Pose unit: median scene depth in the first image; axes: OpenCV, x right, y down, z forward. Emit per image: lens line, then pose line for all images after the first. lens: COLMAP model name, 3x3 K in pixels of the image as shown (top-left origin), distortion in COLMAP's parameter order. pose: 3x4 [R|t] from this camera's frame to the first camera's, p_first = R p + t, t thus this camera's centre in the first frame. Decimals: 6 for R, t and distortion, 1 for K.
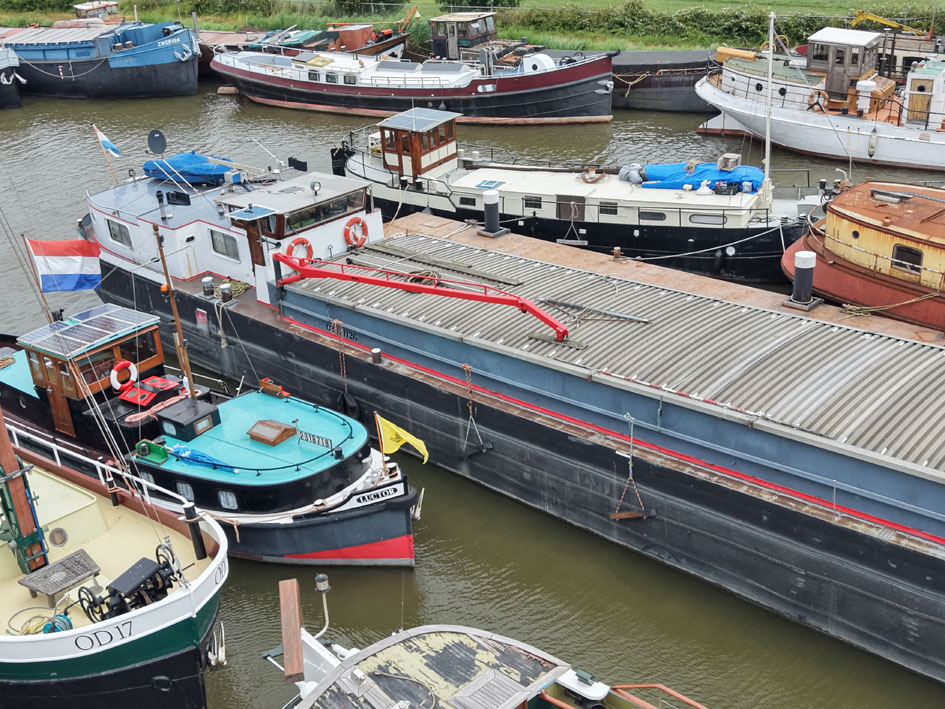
lens RADIAL K [[1115.7, 0, 472.5], [0, 1115.7, 354.5], [0, 0, 1]] dist [0.152660, -0.433463]
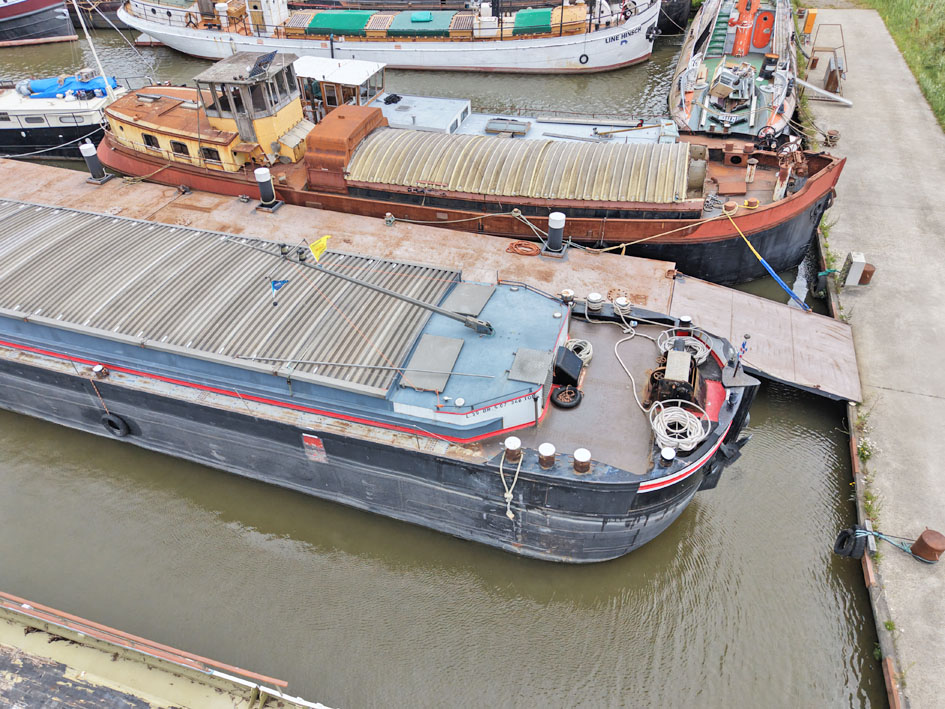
lens RADIAL K [[647.2, 0, 472.5], [0, 647.2, 354.5], [0, 0, 1]] dist [0.028260, -0.023617]
pose [[0.917163, -0.230676, 0.324961, 0.298666], [0.133328, 0.946065, 0.295269, -0.010092], [-0.375546, -0.227484, 0.898452, -0.027494]]
